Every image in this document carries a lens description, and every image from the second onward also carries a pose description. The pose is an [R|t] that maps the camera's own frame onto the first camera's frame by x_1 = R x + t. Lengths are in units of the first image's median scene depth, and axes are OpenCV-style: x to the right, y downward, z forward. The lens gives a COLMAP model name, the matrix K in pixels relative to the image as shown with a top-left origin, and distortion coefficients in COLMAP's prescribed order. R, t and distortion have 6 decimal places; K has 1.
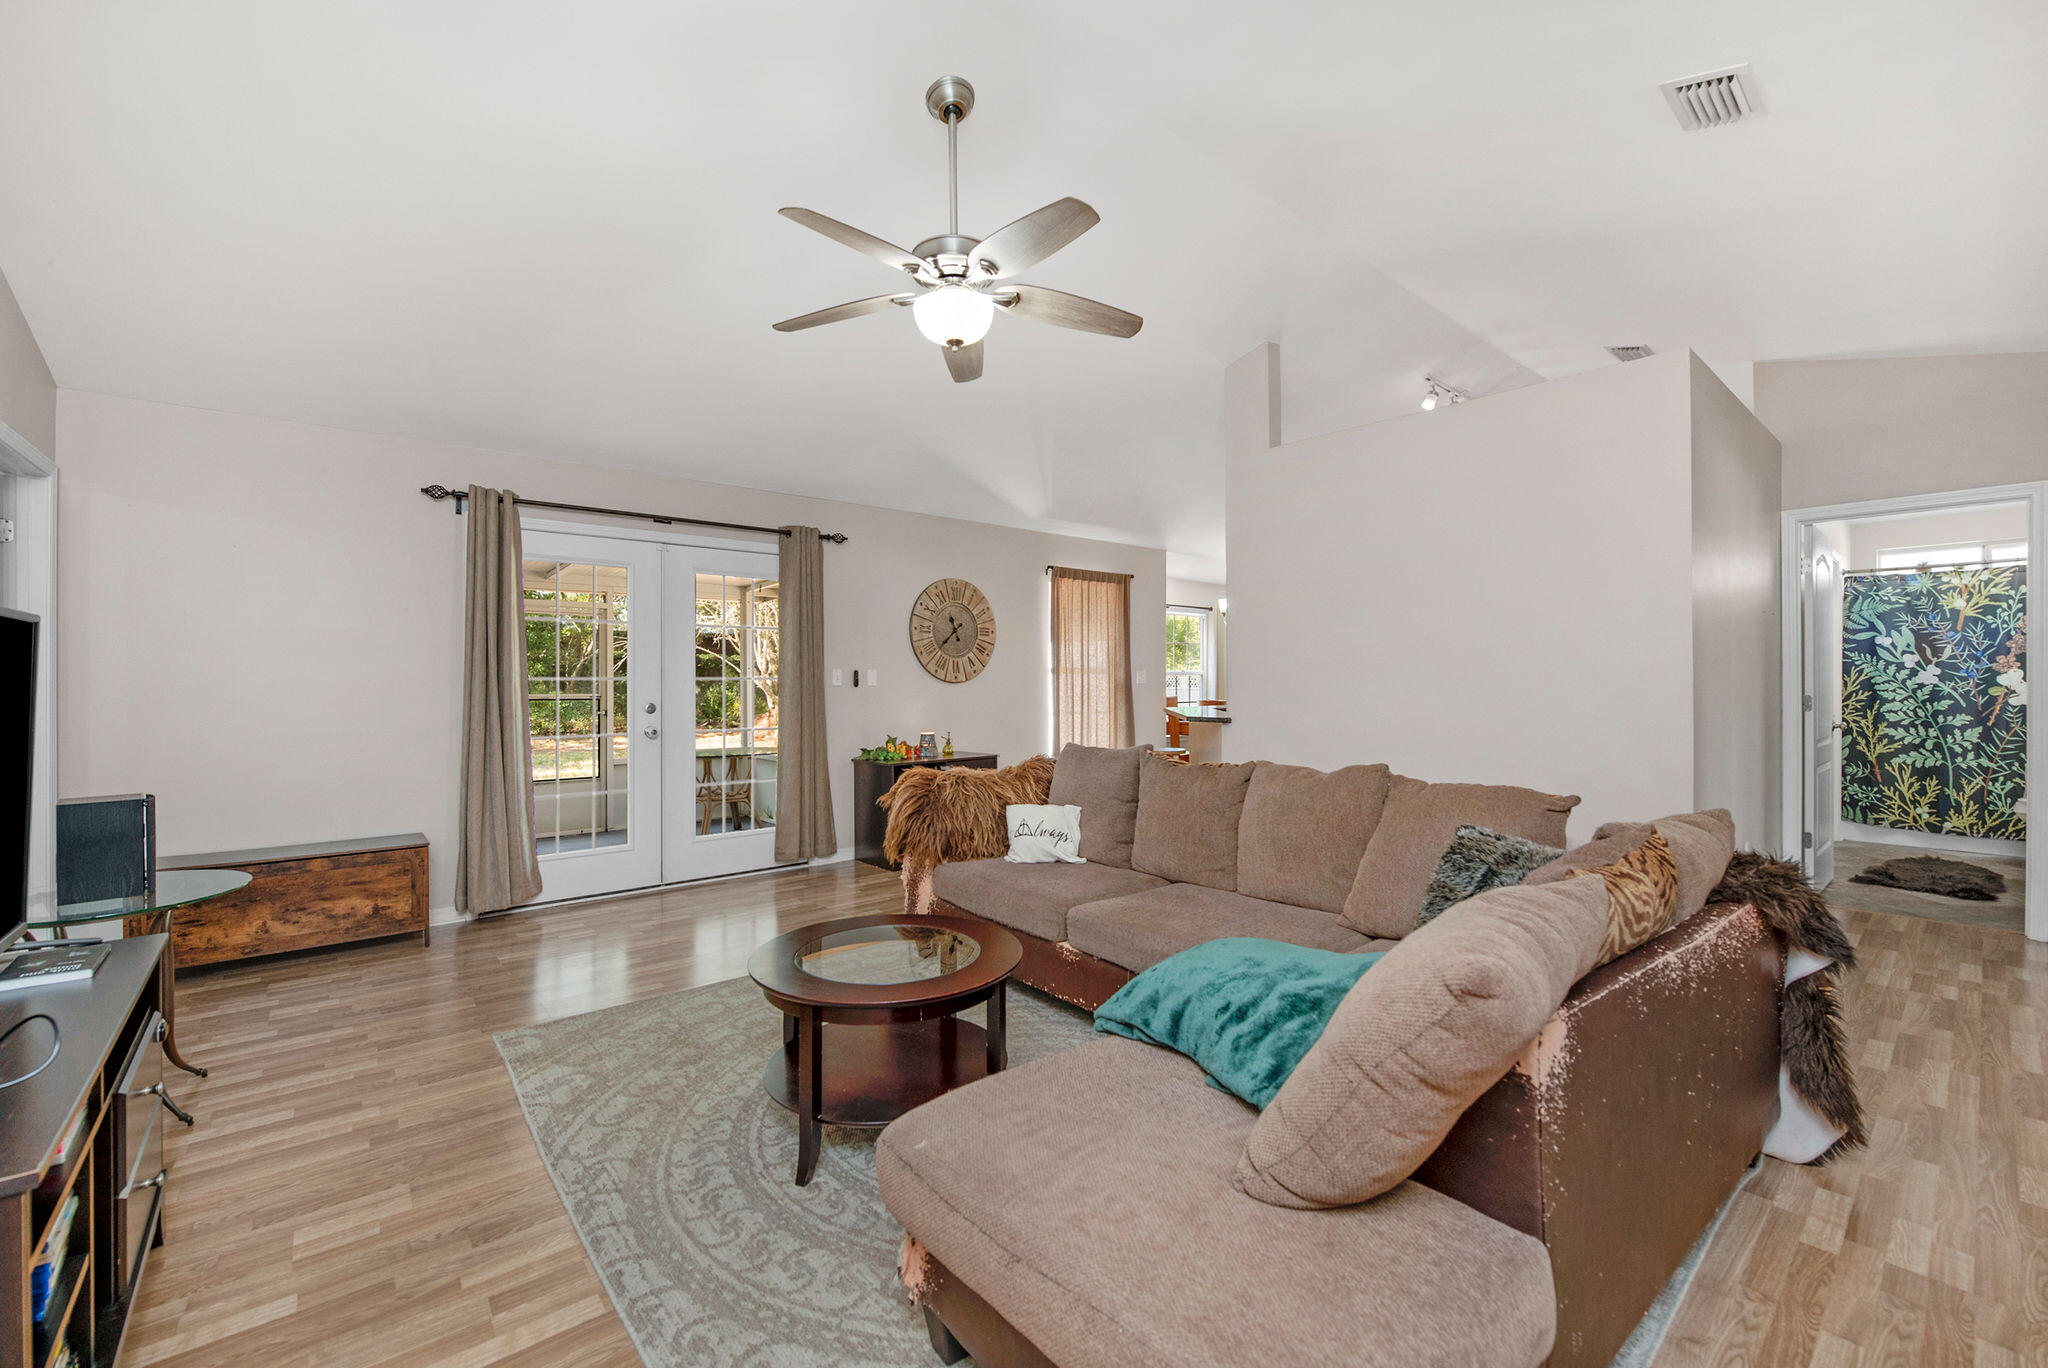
lens RADIAL K [[834.1, 0, 1031.0], [0, 834.1, 690.3], [0, 0, 1]] dist [-0.001432, -0.004790]
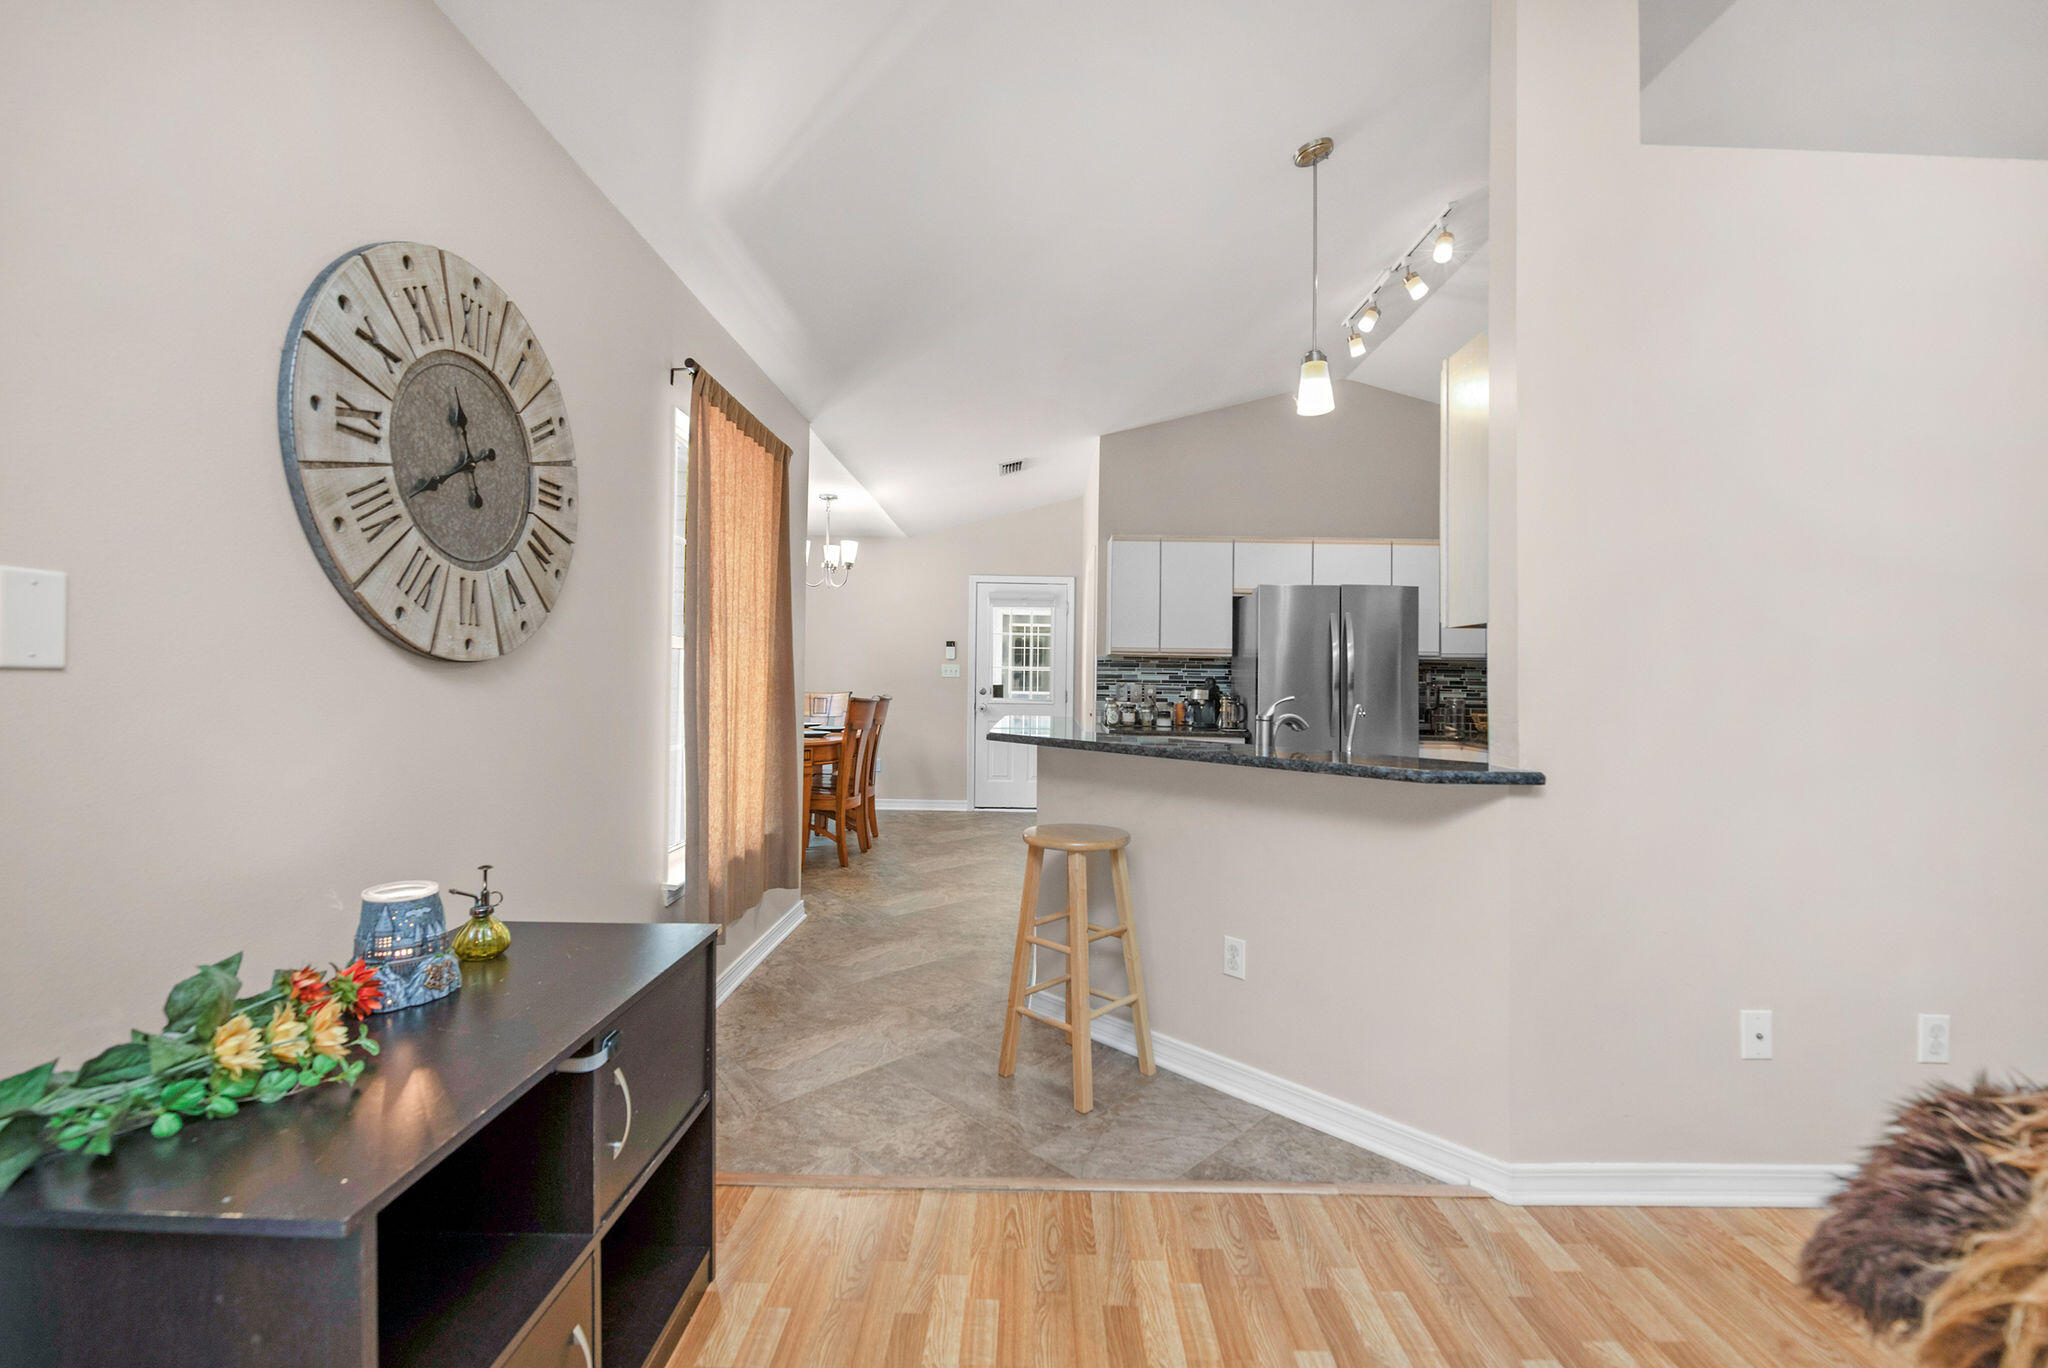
lens RADIAL K [[824.8, 0, 1031.3], [0, 824.8, 691.6], [0, 0, 1]] dist [0.002257, 0.000180]
pose [[0.654413, 0.010175, 0.756069, -0.188672], [-0.013740, 0.999904, -0.001564, -0.002245], [-0.756012, -0.009365, 0.654490, 0.769282]]
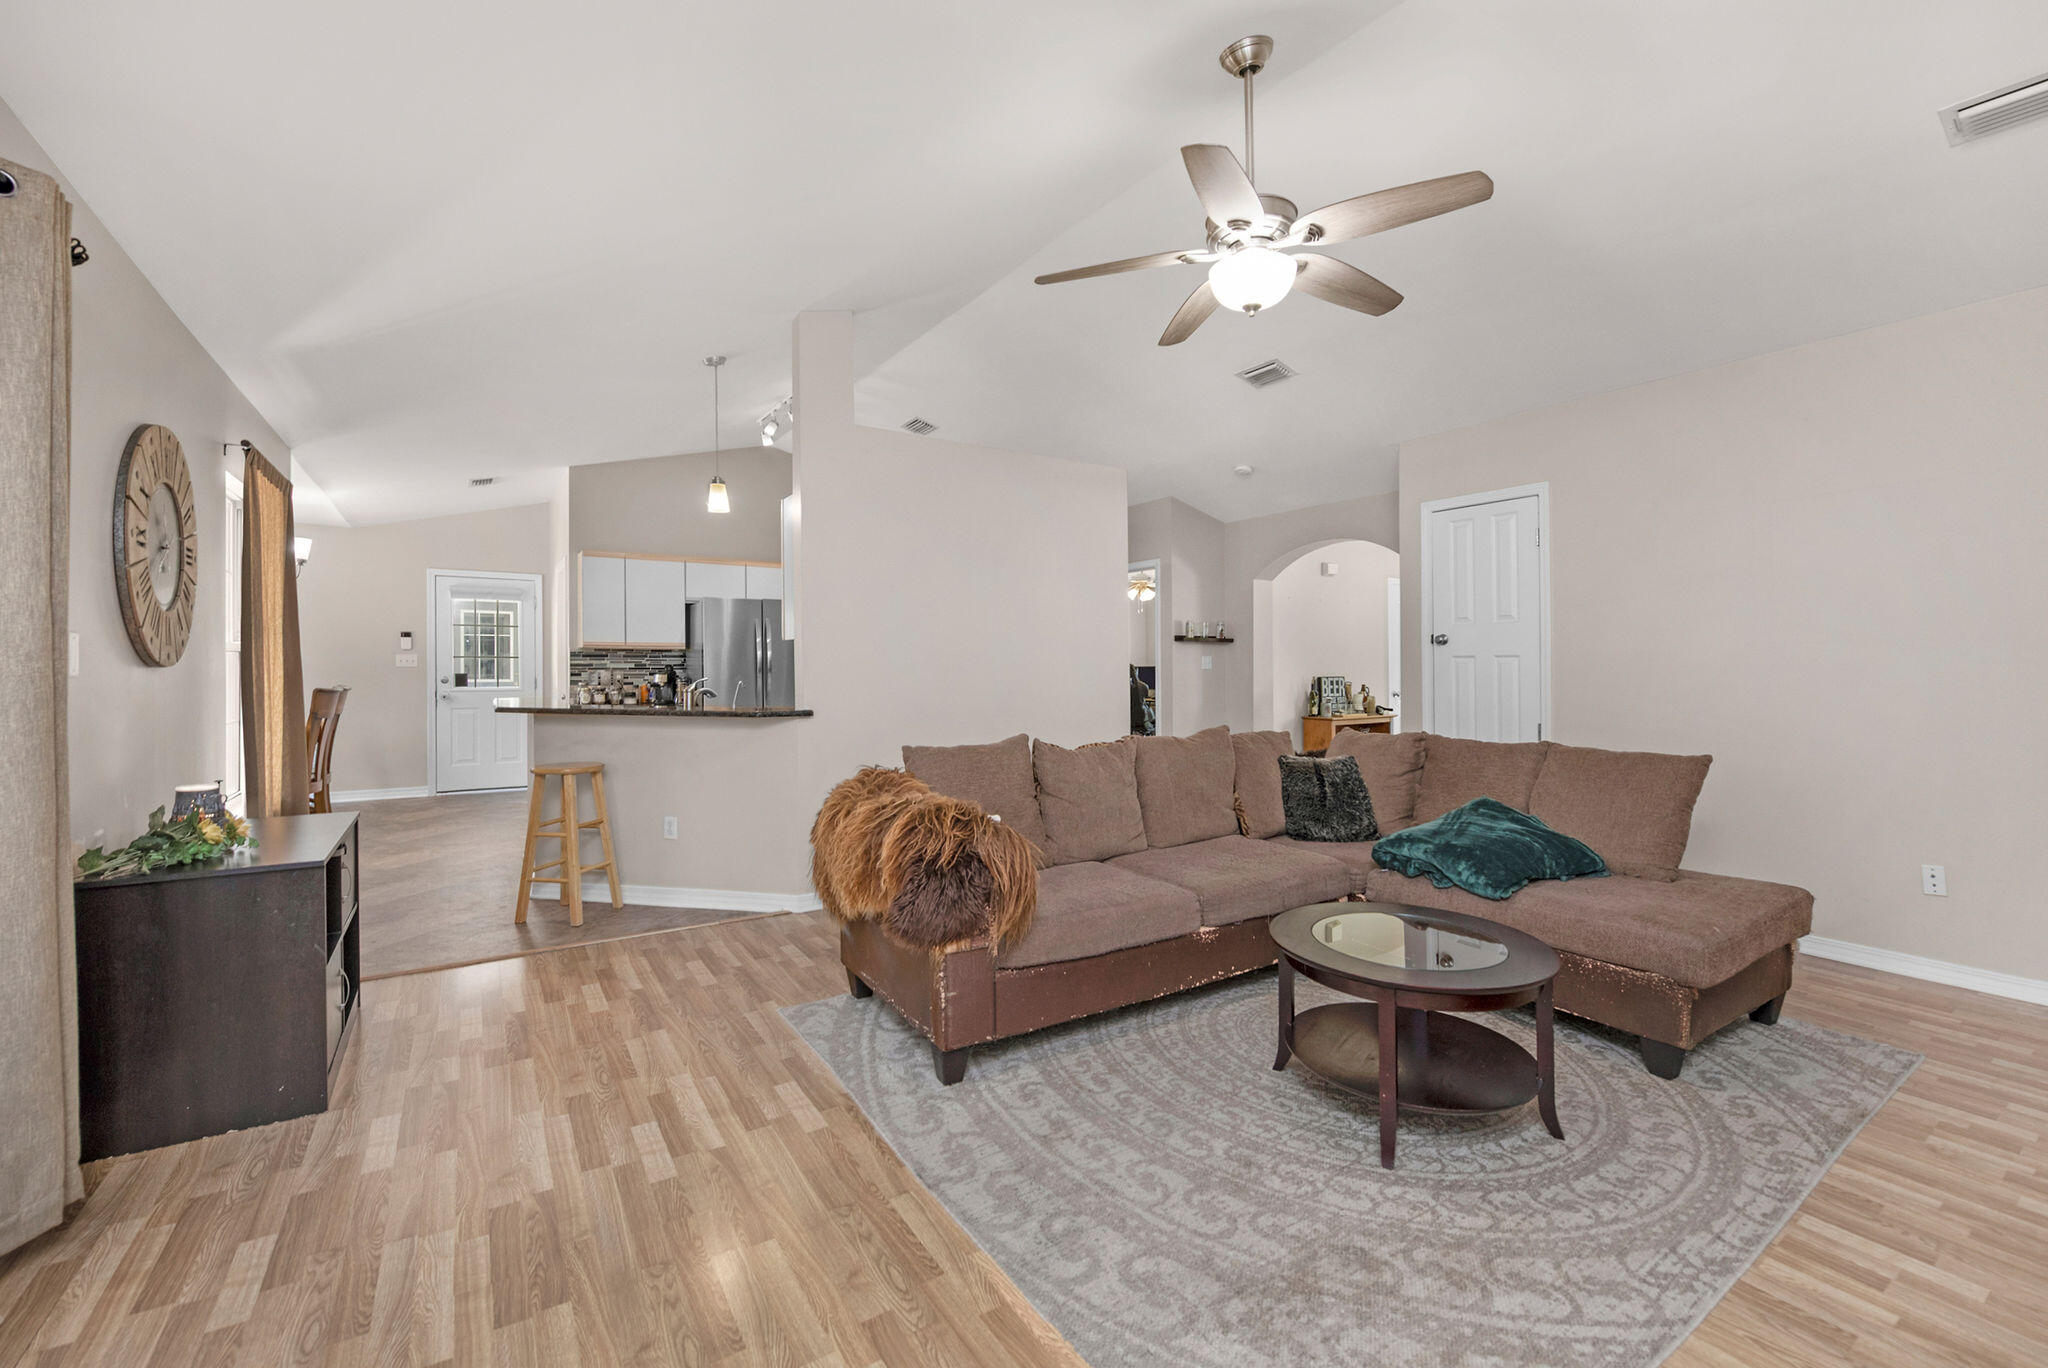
lens RADIAL K [[855.4, 0, 1045.0], [0, 855.4, 664.9], [0, 0, 1]] dist [-0.022437, -0.001021]
pose [[0.110002, 0.013018, 0.993846, -0.513497], [0.009682, 0.999853, -0.014168, 0.000269], [-0.993884, 0.011181, 0.109860, 0.552983]]
